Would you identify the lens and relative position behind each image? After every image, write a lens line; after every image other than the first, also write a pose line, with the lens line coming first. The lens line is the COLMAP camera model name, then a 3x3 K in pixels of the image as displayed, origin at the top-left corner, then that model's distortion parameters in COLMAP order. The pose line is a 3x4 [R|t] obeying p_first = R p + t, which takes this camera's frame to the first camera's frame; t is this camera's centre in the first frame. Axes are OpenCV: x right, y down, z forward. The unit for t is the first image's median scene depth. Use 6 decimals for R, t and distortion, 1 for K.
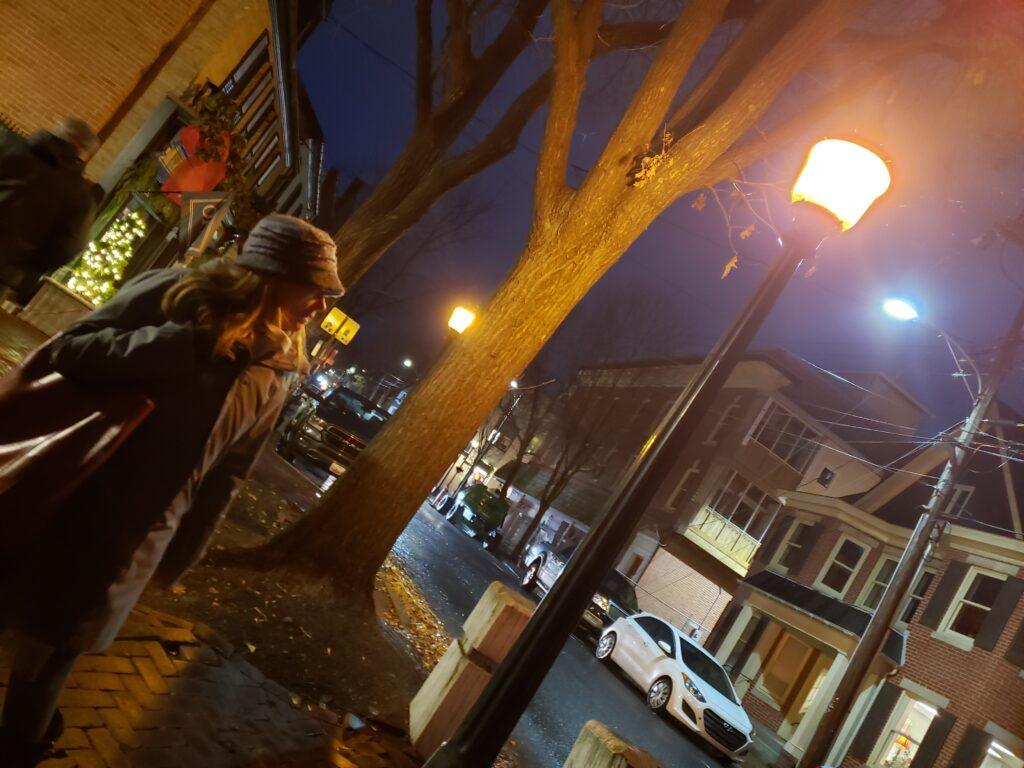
lens RADIAL K [[777.4, 0, 514.2], [0, 777.4, 383.9], [0, 0, 1]] dist [0.001366, -0.001921]
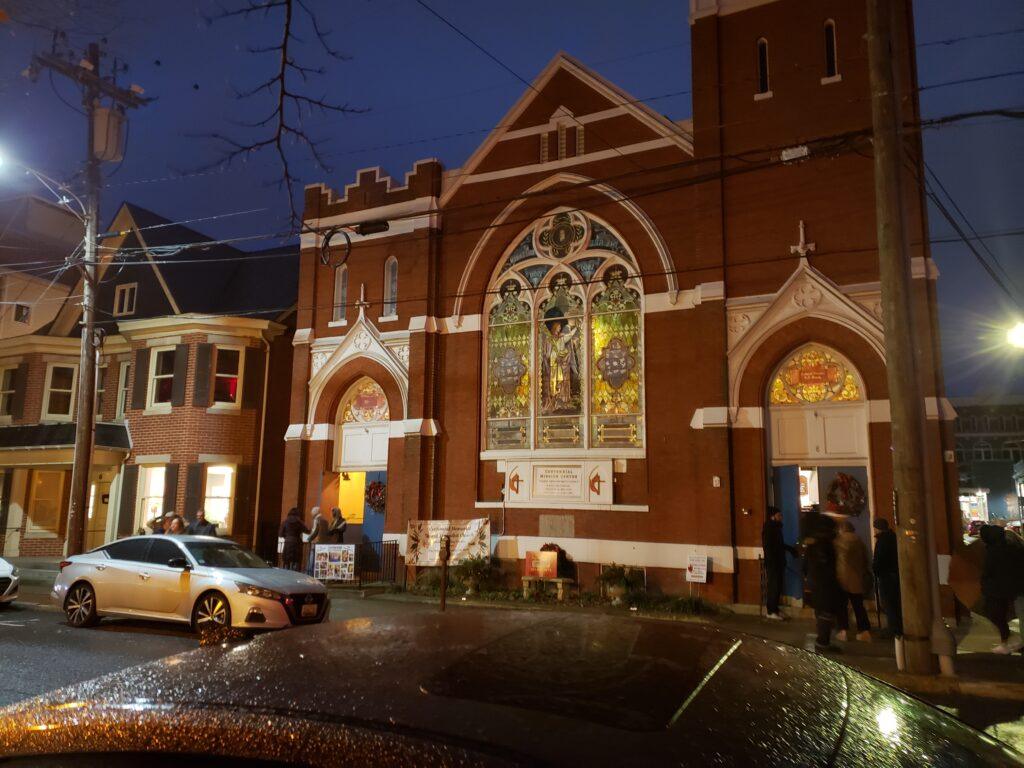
lens RADIAL K [[777.4, 0, 509.3], [0, 777.4, 363.4], [0, 0, 1]] dist [0.001366, -0.001921]
pose [[0.572693, -0.418539, 0.704874, 0.041314], [0.238202, 0.907705, 0.345443, -0.031917], [-0.784400, -0.029931, 0.619533, -0.197007]]
